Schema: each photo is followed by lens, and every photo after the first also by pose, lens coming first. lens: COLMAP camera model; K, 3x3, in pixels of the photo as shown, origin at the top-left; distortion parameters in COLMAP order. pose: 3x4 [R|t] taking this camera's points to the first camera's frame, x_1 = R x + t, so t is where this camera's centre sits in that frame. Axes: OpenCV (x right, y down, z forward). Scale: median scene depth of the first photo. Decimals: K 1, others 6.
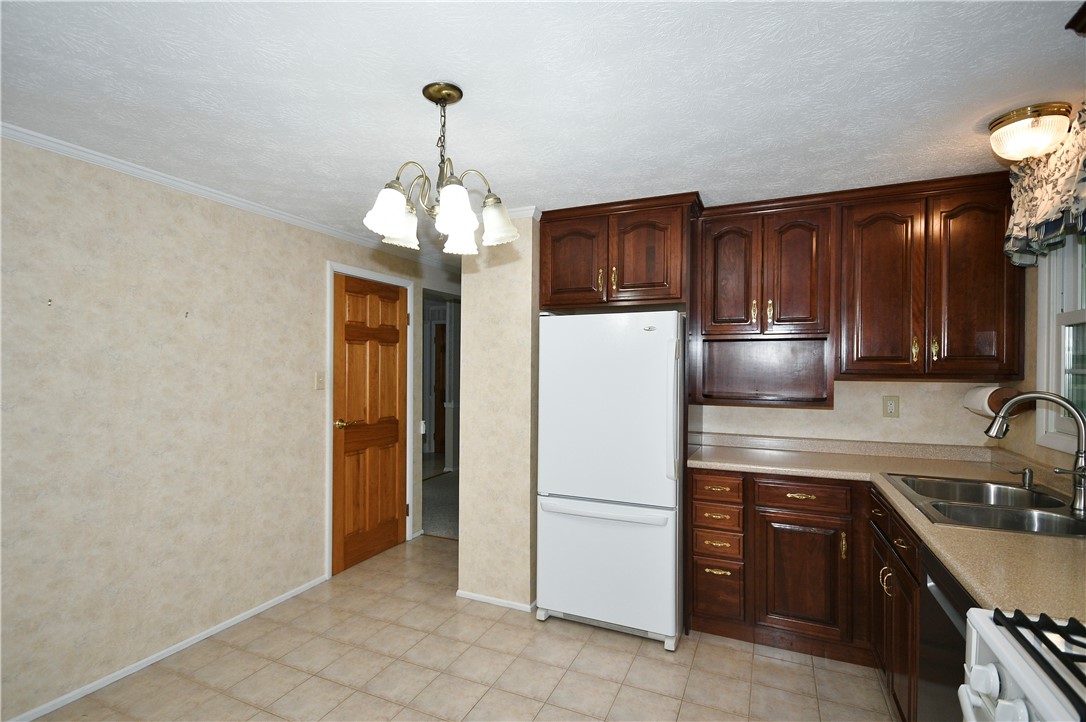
lens RADIAL K [[507.1, 0, 536.1], [0, 507.1, 365.7], [0, 0, 1]] dist [0.004257, 0.000372]
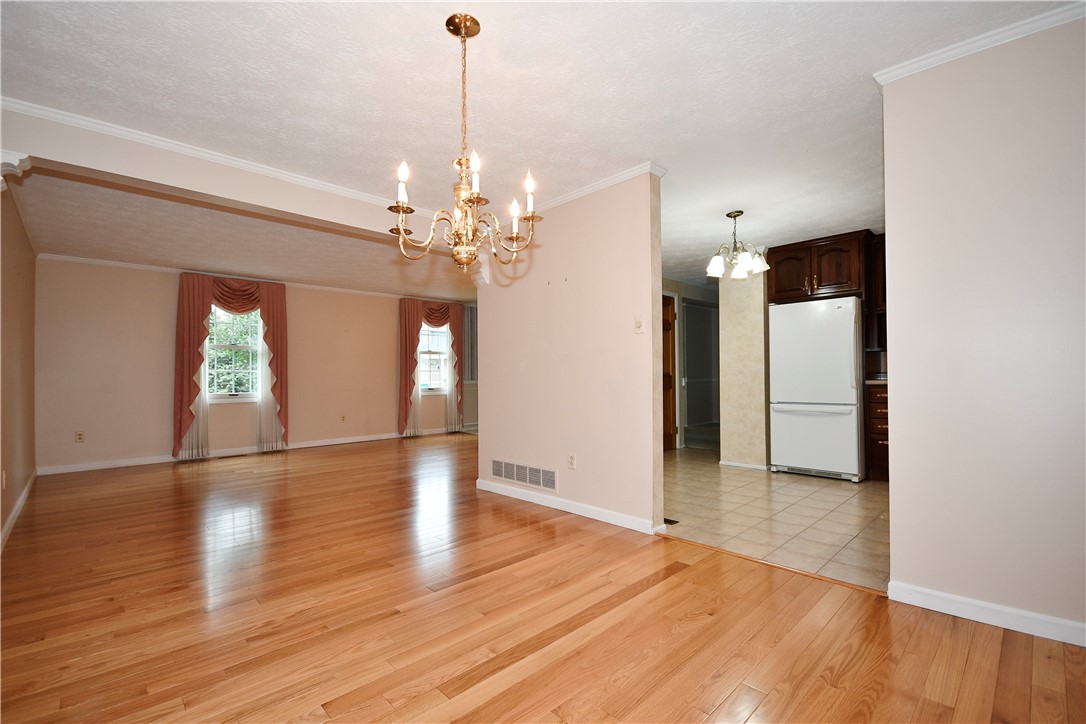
lens RADIAL K [[478.0, 0, 534.7], [0, 478.0, 368.7], [0, 0, 1]] dist [-0.003270, -0.003119]
pose [[0.927315, -0.018391, -0.373829, -0.136794], [0.013149, 0.999776, -0.016569, 0.145291], [0.374050, 0.010449, 0.927350, -0.901698]]
